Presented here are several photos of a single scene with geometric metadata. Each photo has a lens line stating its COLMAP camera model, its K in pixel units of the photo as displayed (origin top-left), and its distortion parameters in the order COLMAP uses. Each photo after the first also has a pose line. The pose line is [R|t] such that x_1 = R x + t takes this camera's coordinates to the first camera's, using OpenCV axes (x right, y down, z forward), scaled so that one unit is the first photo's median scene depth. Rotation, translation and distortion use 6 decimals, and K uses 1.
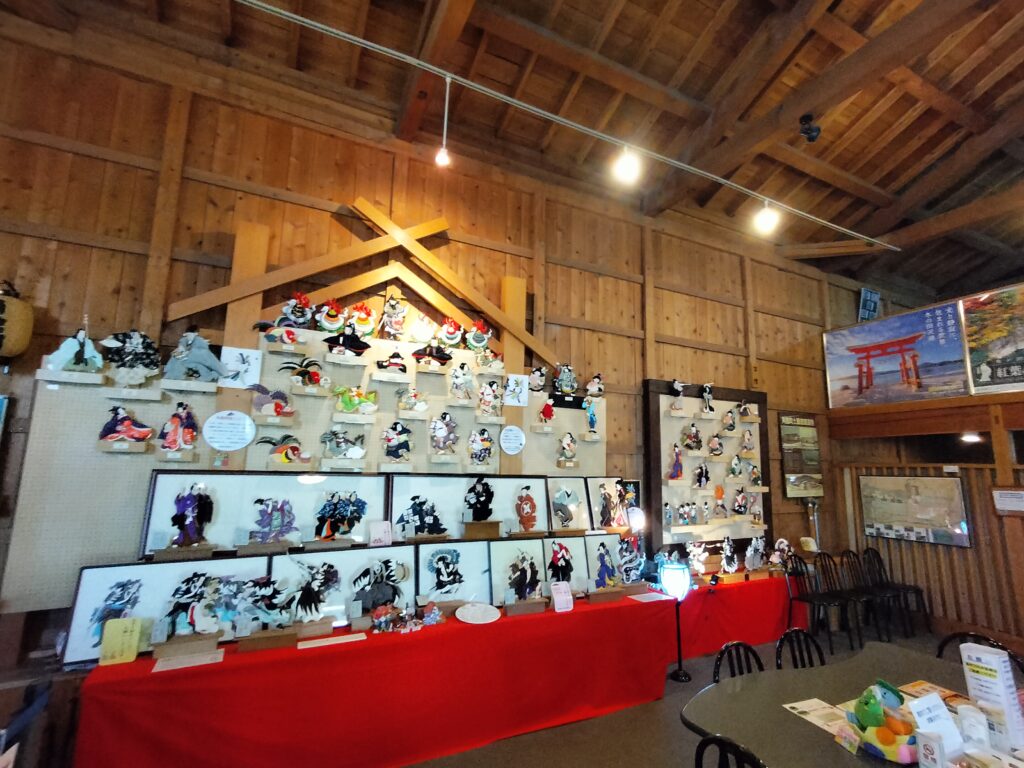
lens RADIAL K [[488.8, 0, 513.4], [0, 488.8, 391.4], [0, 0, 1]] dist [-0.006610, 0.009127]
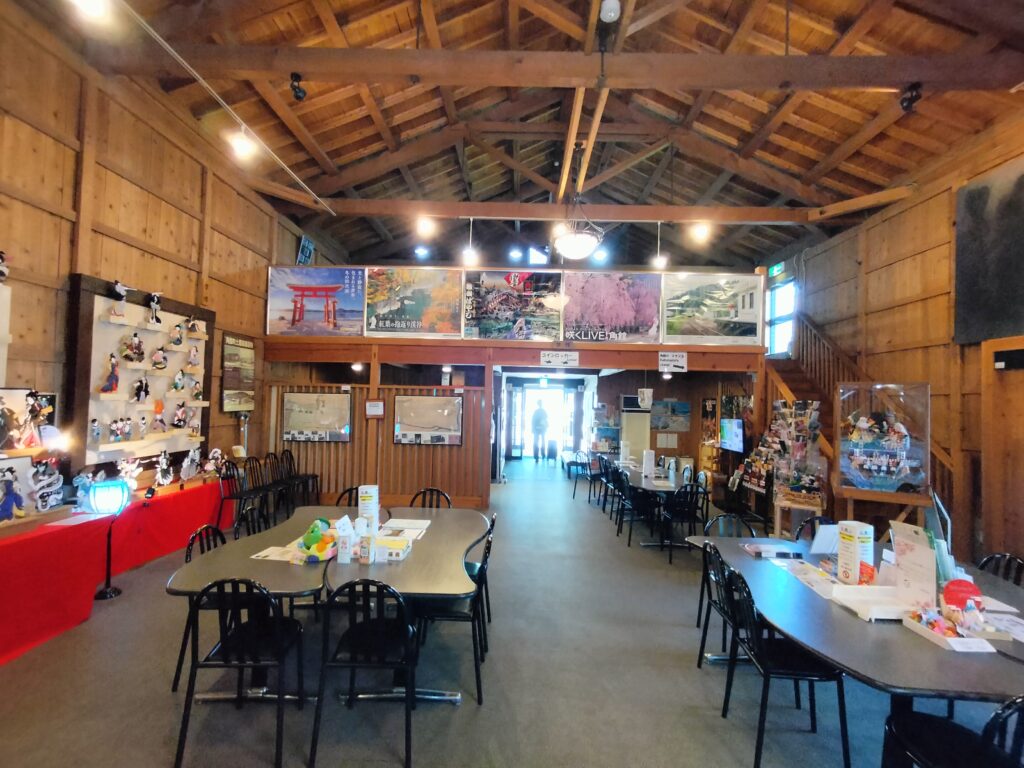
lens RADIAL K [[488.8, 0, 512.4], [0, 488.8, 385.4], [0, 0, 1]] dist [-0.006610, 0.009127]
pose [[0.466838, 0.024822, 0.883994, -0.108671], [-0.153335, 0.986737, 0.053269, 0.005330], [-0.870948, -0.160416, 0.464453, -0.053812]]
